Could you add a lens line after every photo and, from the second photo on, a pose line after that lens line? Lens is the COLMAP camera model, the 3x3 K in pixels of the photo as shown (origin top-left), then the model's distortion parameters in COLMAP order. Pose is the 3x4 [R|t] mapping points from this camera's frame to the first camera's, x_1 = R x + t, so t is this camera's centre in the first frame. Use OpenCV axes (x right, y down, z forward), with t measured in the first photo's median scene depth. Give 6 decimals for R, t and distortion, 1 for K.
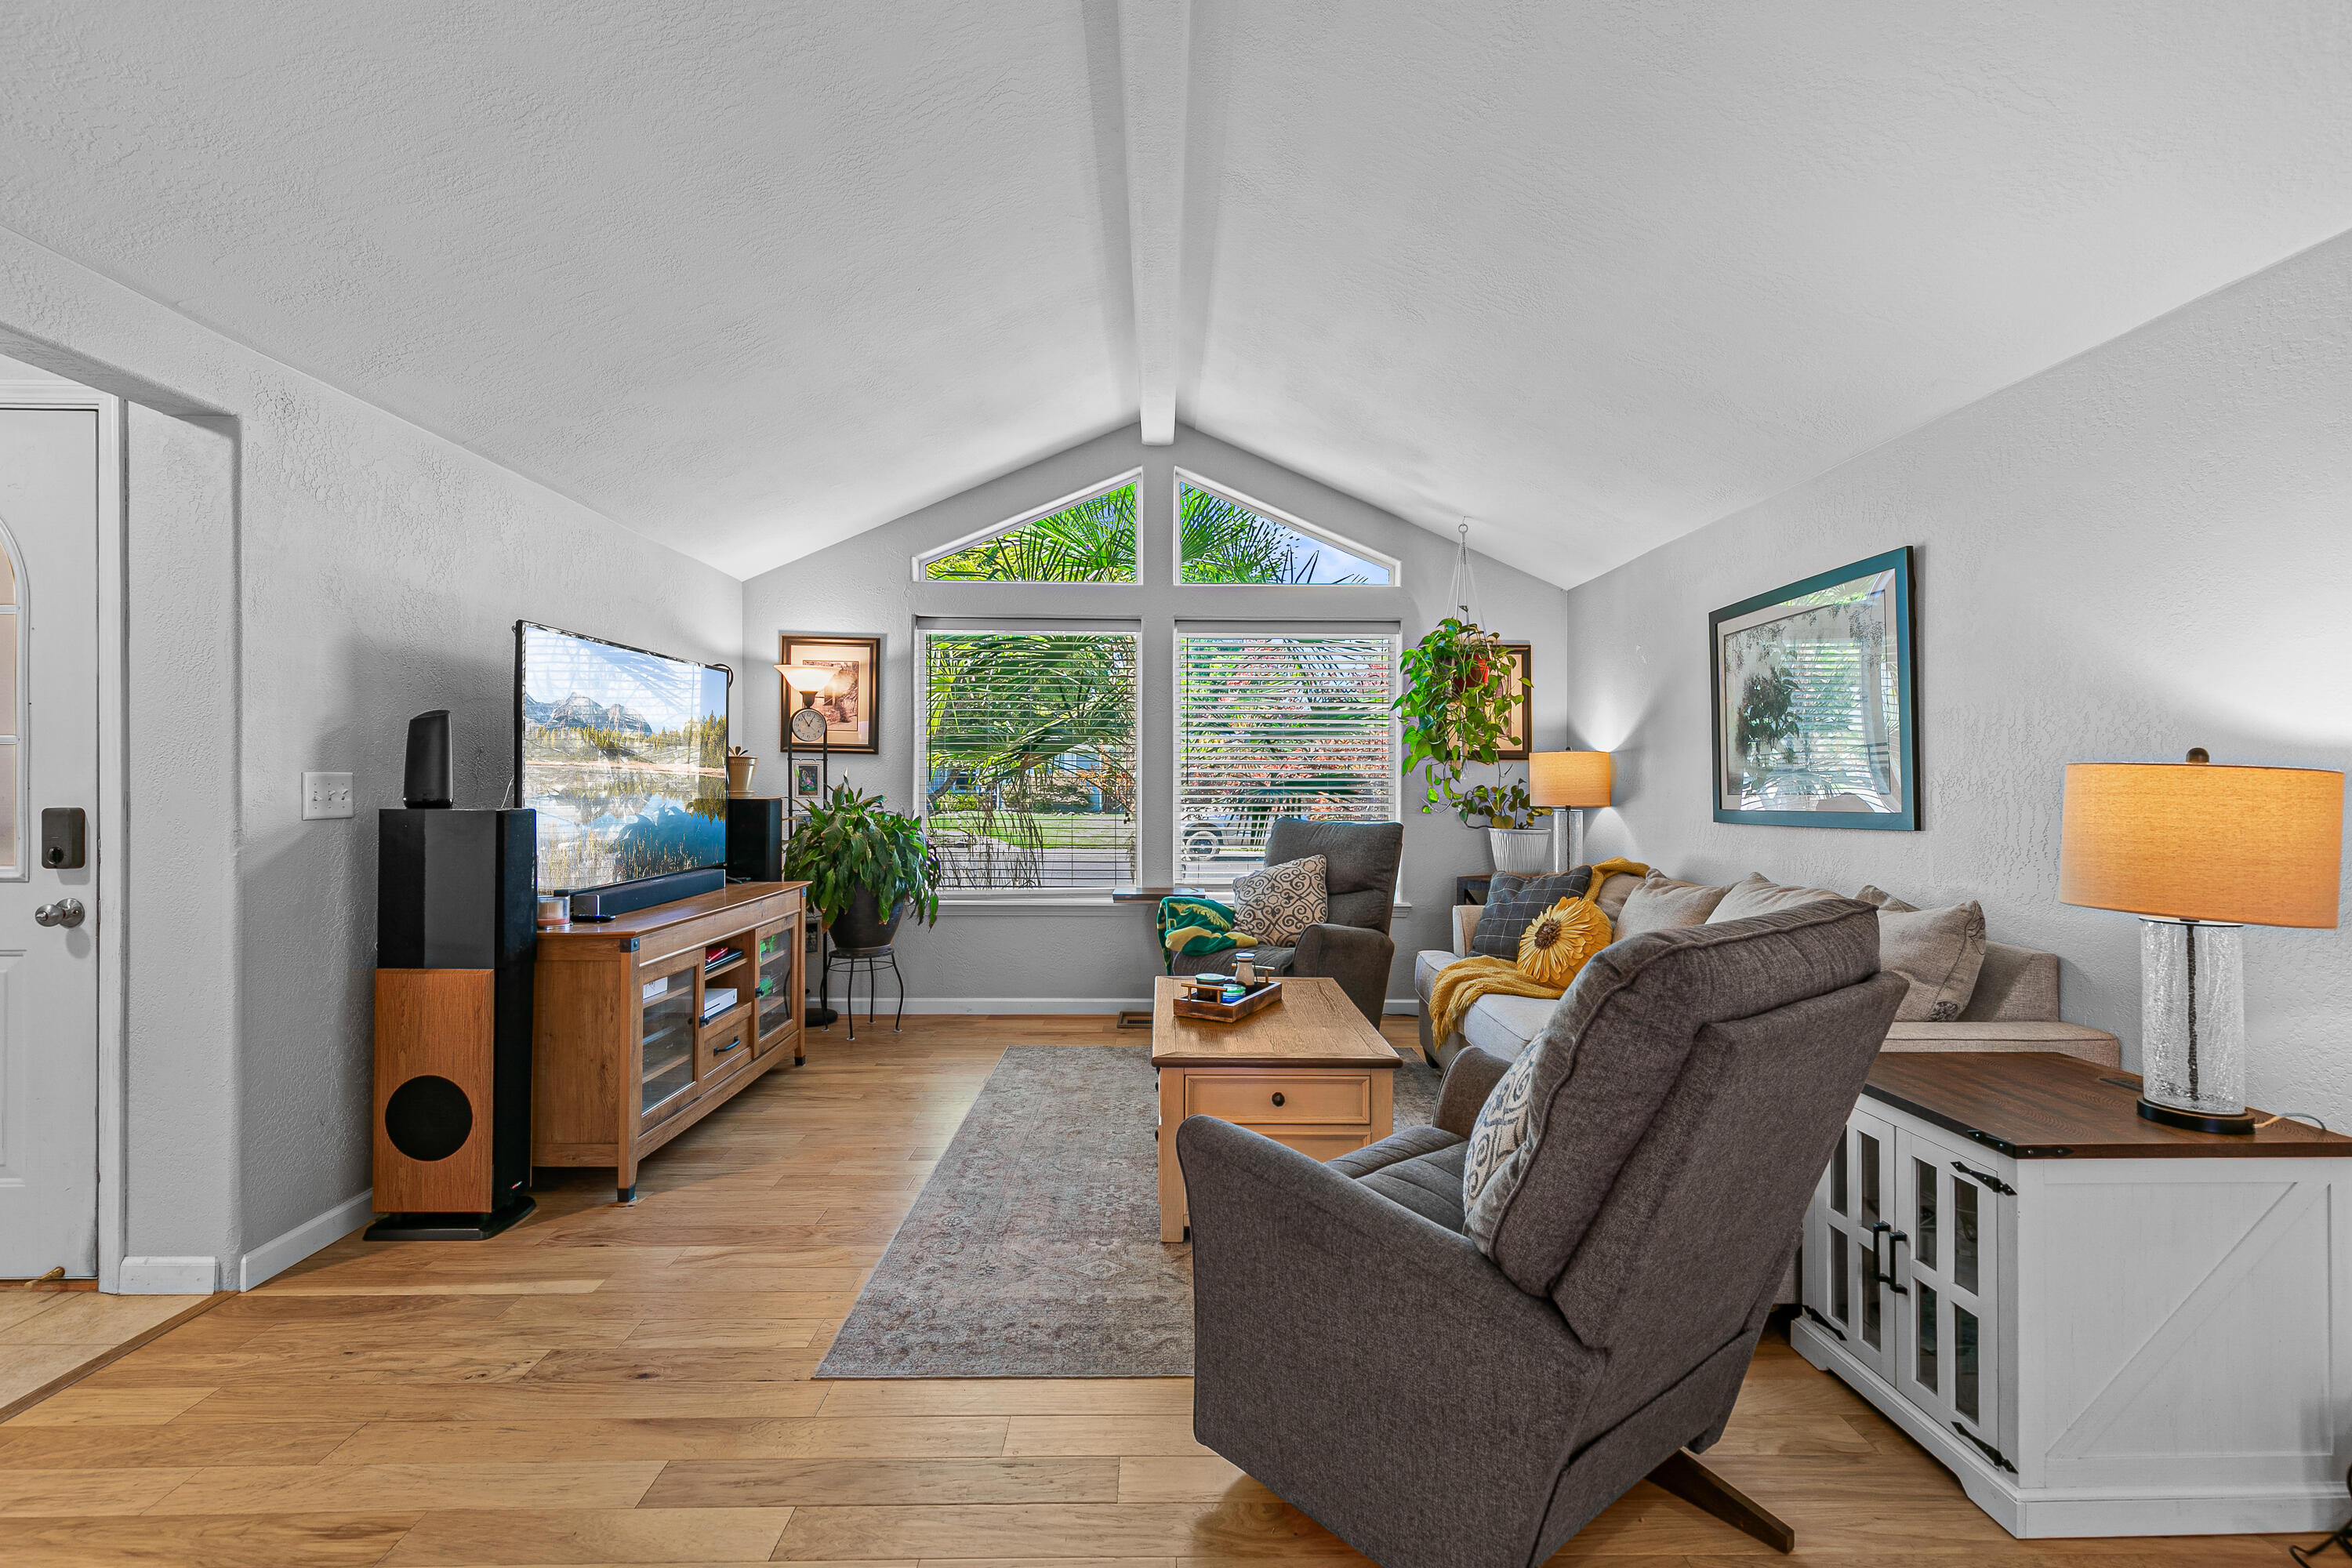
lens RADIAL K [[1089.7, 0, 1187.6], [0, 1089.7, 777.7], [0, 0, 1]] dist [0.009098, -0.000371]
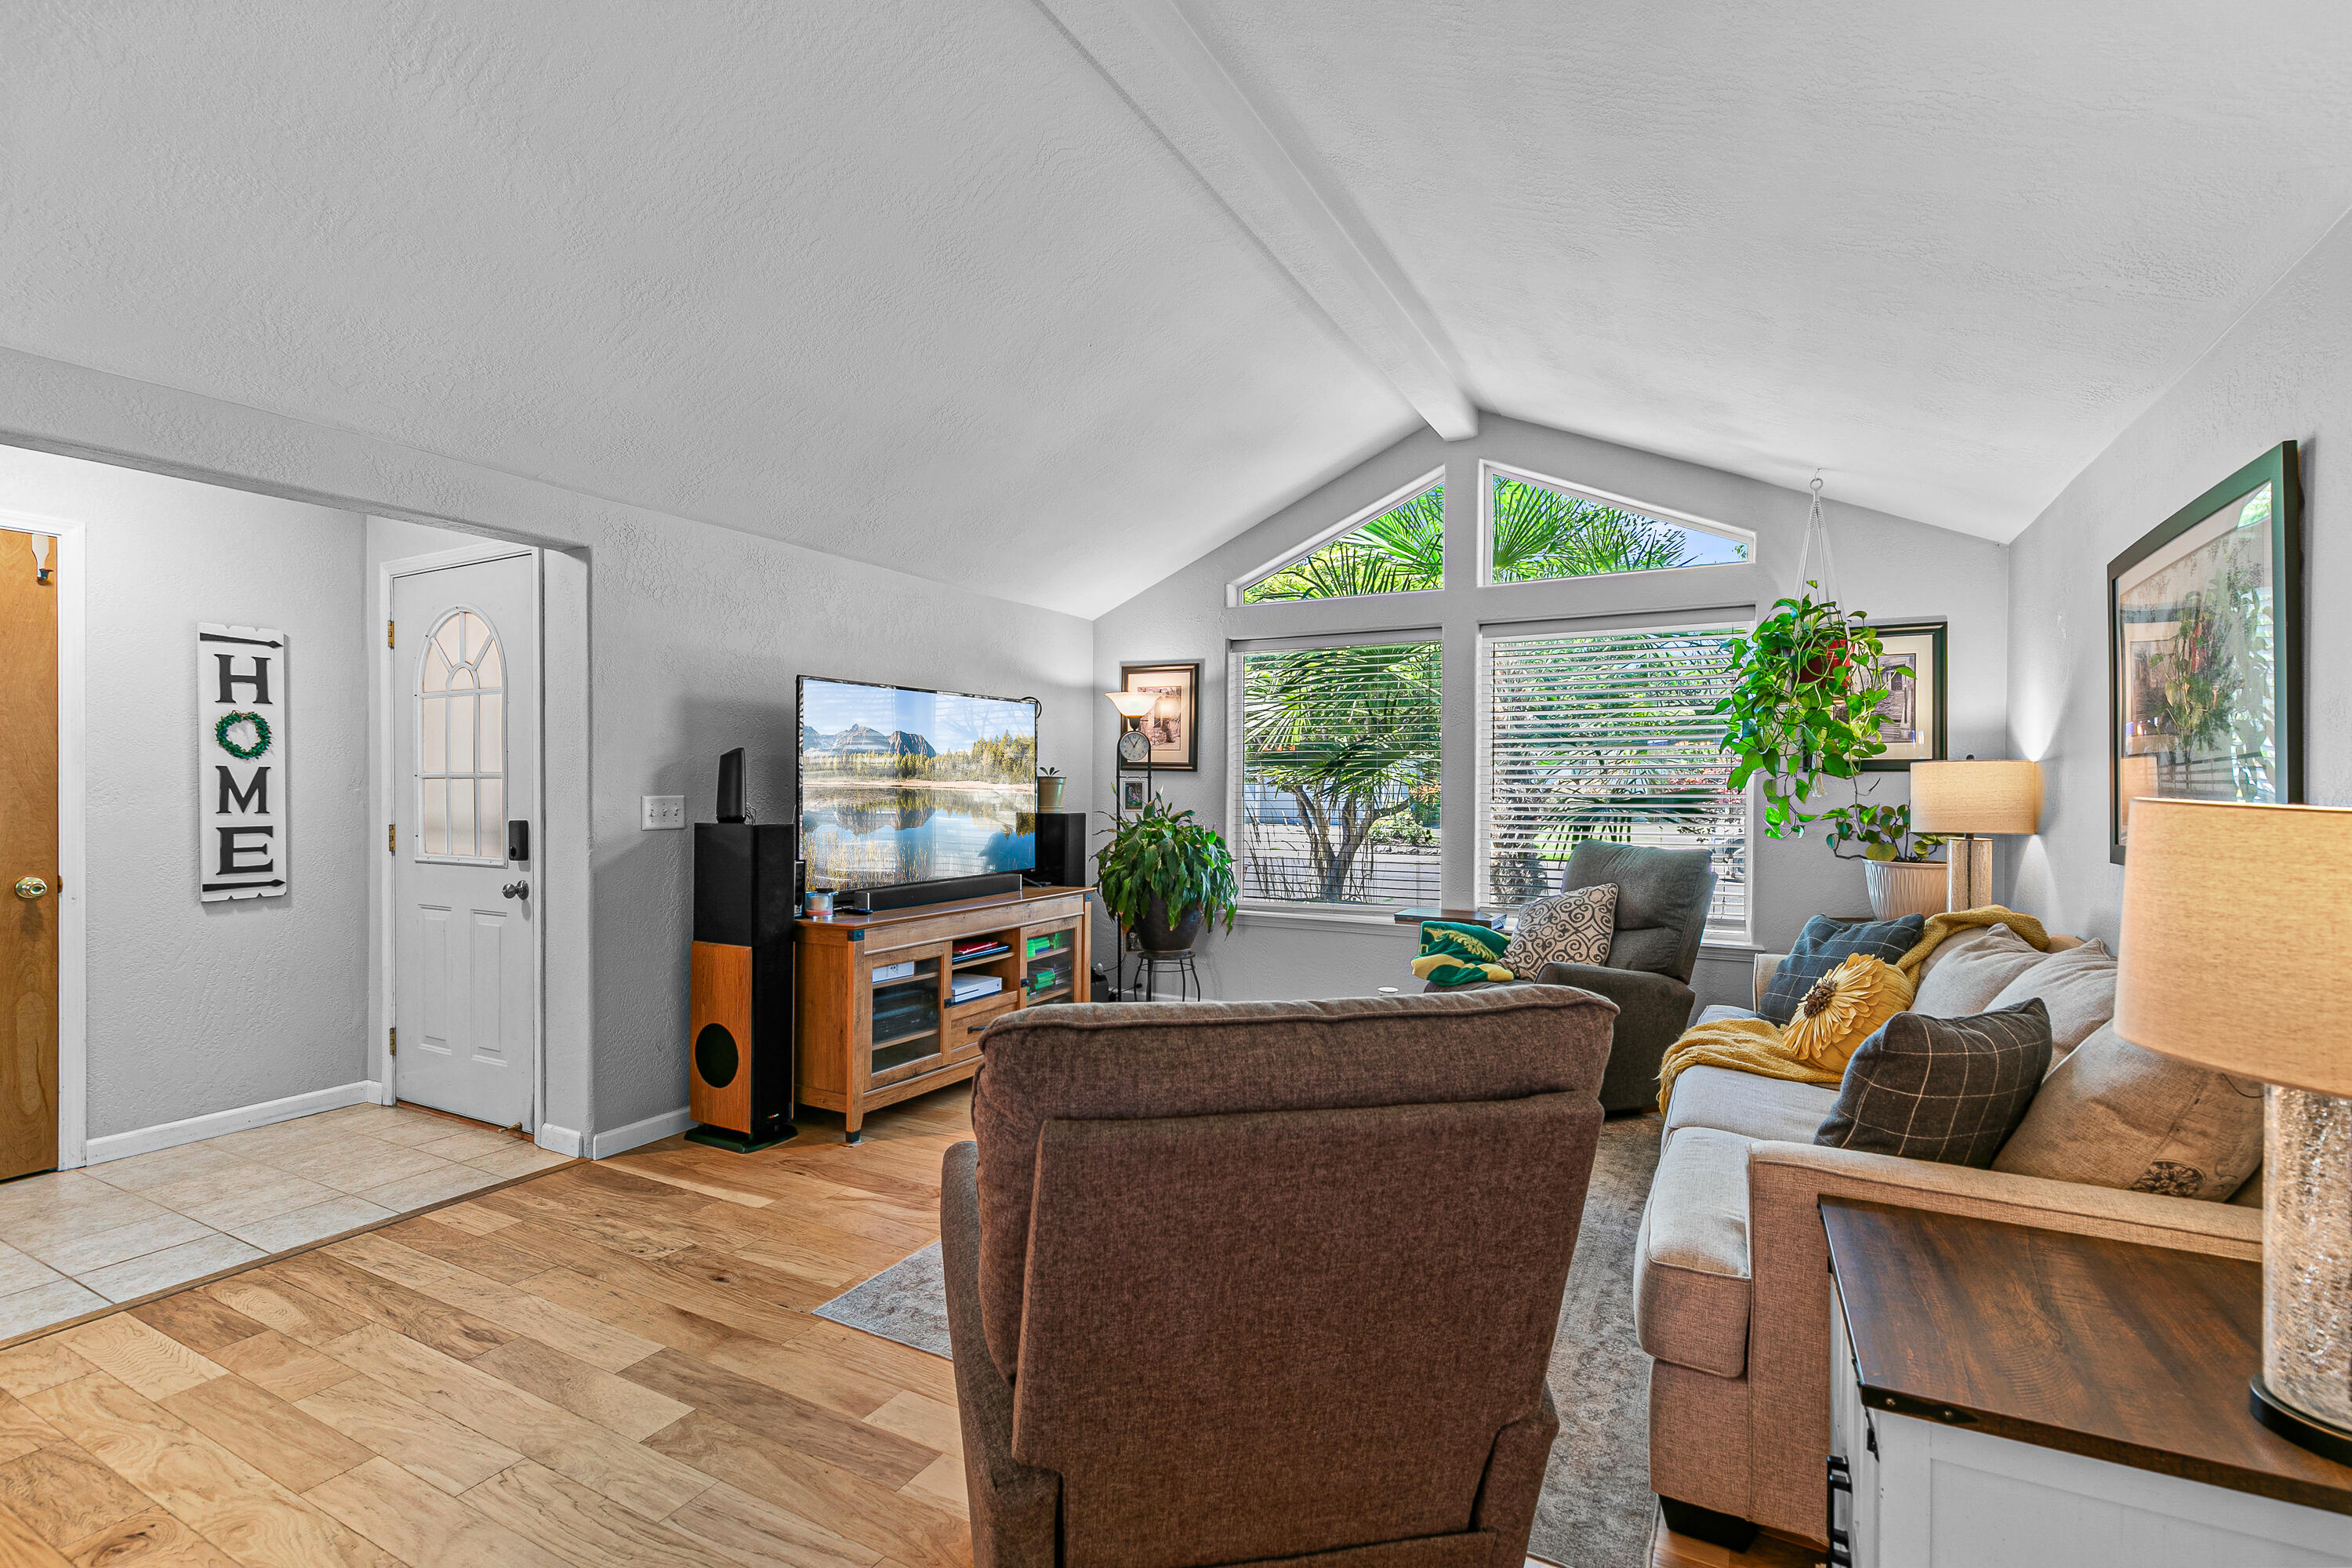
lens RADIAL K [[1072.4, 0, 1180.1], [0, 1072.4, 793.7], [0, 0, 1]] dist [0.008175, -0.000354]
pose [[0.868601, 0.001156, -0.495511, 0.399236], [0.002824, 0.999969, 0.007284, -0.013471], [0.495504, -0.007727, 0.868571, 0.133466]]
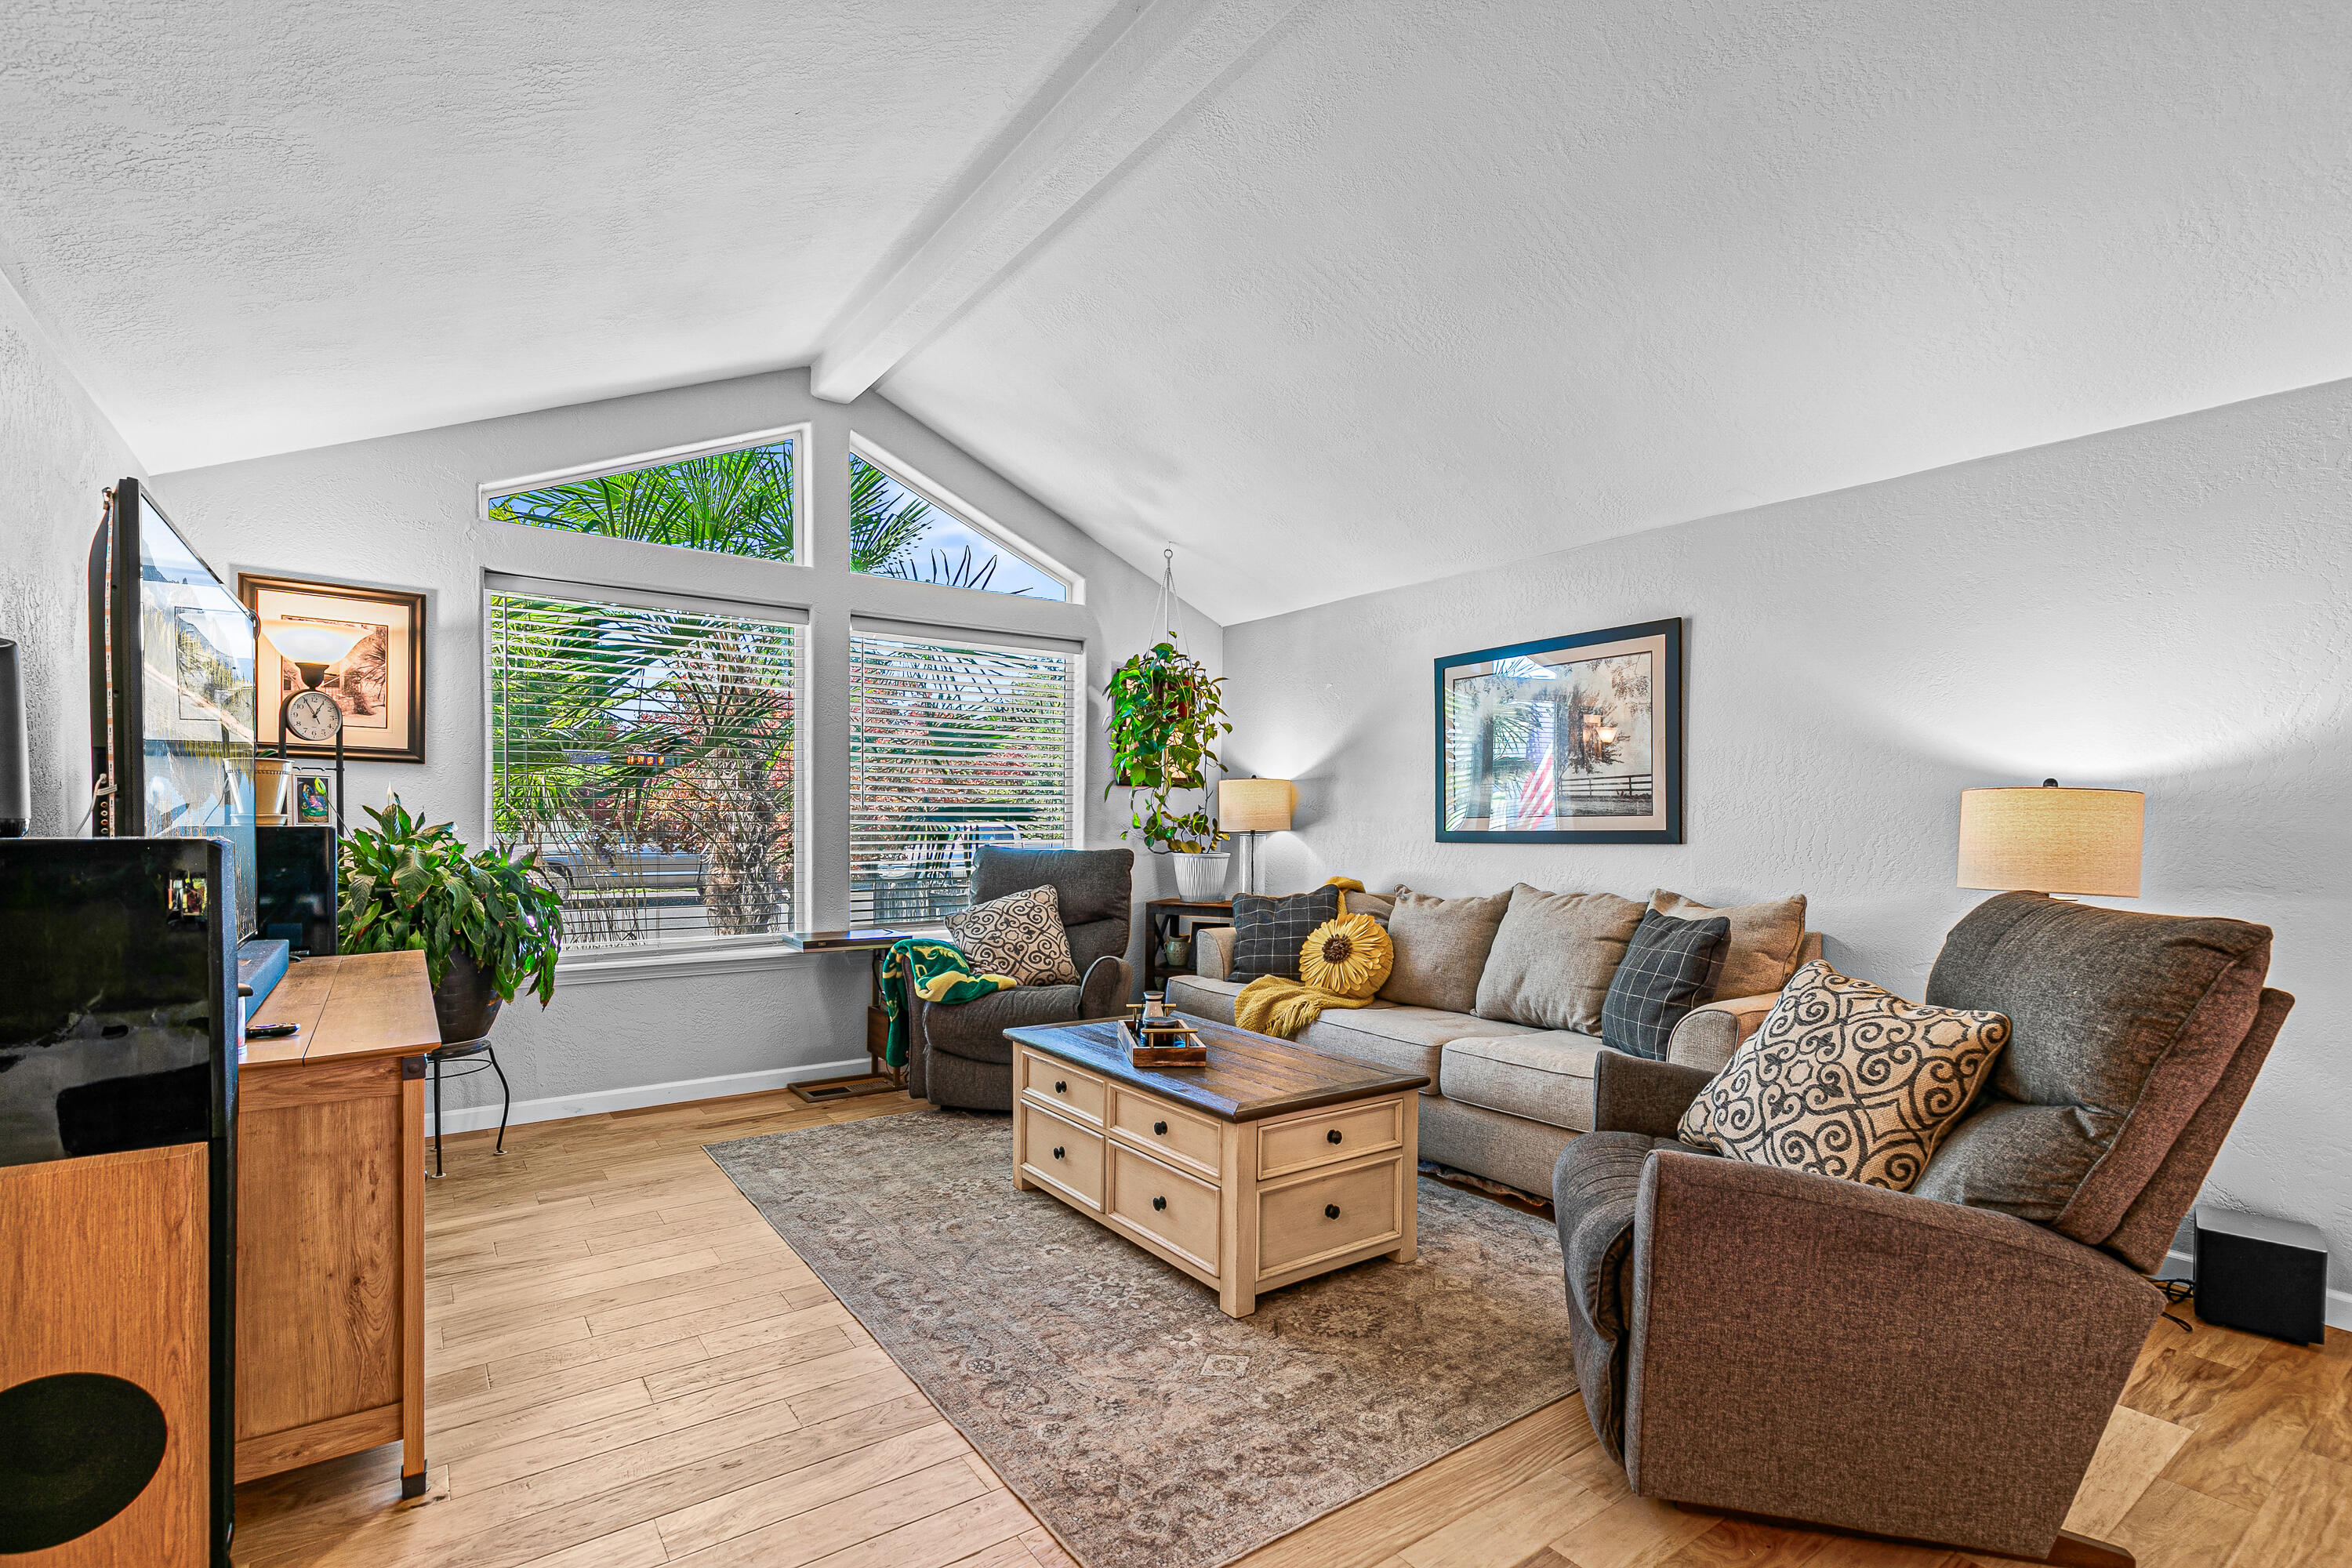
lens RADIAL K [[1080.6, 0, 1186.8], [0, 1080.6, 843.8], [0, 0, 1]] dist [0.008609, -0.000198]
pose [[0.823005, -0.013532, 0.567874, -0.493226], [-0.003771, 0.999564, 0.029284, 0.013281], [-0.568022, -0.026242, 0.822595, 0.278663]]
